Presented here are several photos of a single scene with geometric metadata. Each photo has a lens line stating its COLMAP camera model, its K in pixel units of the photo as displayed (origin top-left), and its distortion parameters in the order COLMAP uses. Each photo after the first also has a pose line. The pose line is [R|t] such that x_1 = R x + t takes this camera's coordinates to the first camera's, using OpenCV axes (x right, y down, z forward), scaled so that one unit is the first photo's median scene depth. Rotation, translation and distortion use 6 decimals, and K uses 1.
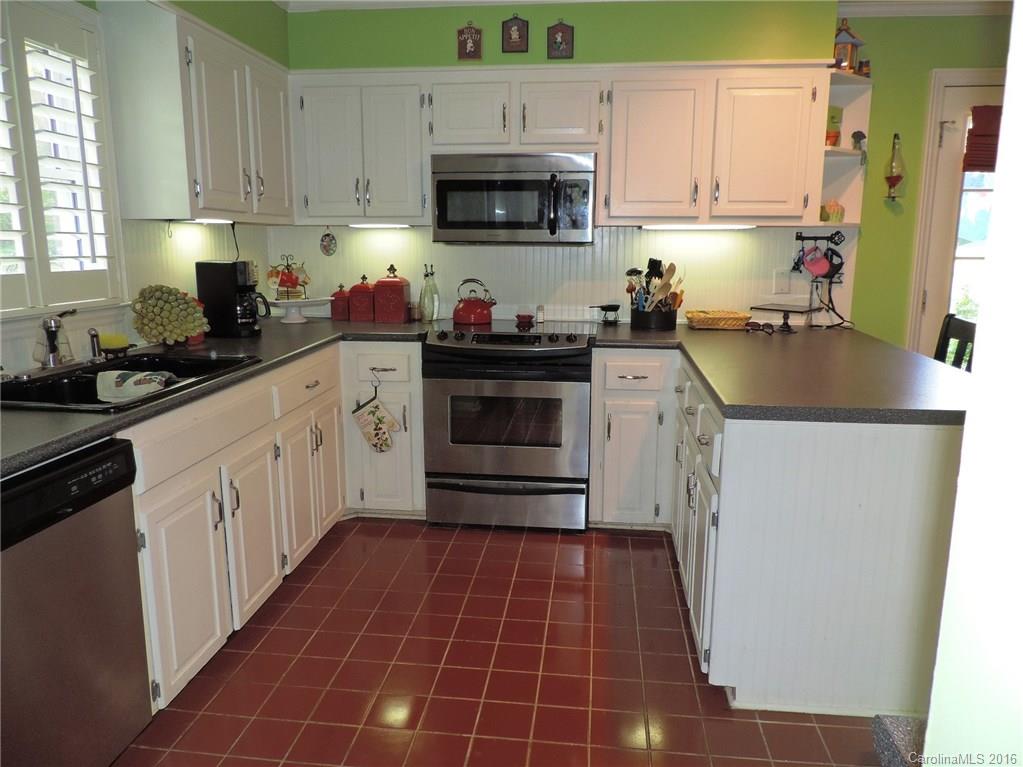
lens RADIAL K [[723.2, 0, 512.8], [0, 723.2, 378.9], [0, 0, 1]] dist [-0.015171, -0.009243]
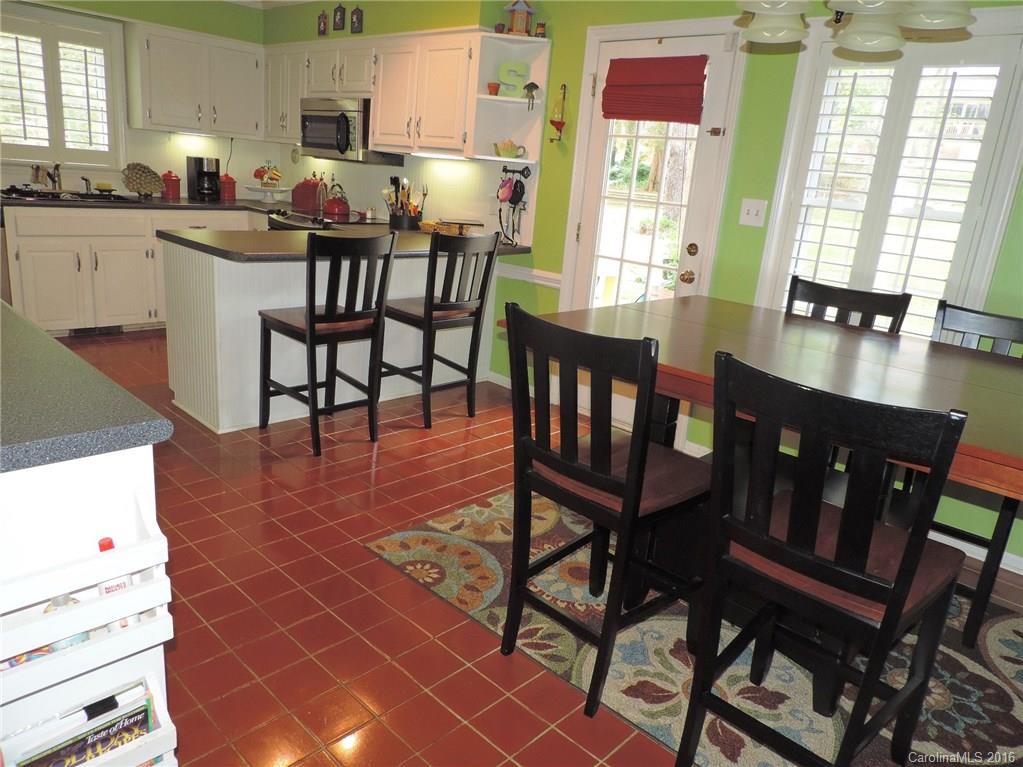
lens RADIAL K [[723.2, 0, 511.9], [0, 723.2, 383.3], [0, 0, 1]] dist [-0.015171, -0.009243]
pose [[0.795607, 0.235747, -0.558061, 1.295137], [-0.200196, 0.971738, 0.125088, 0.004845], [0.571779, 0.012200, 0.820317, -0.018270]]
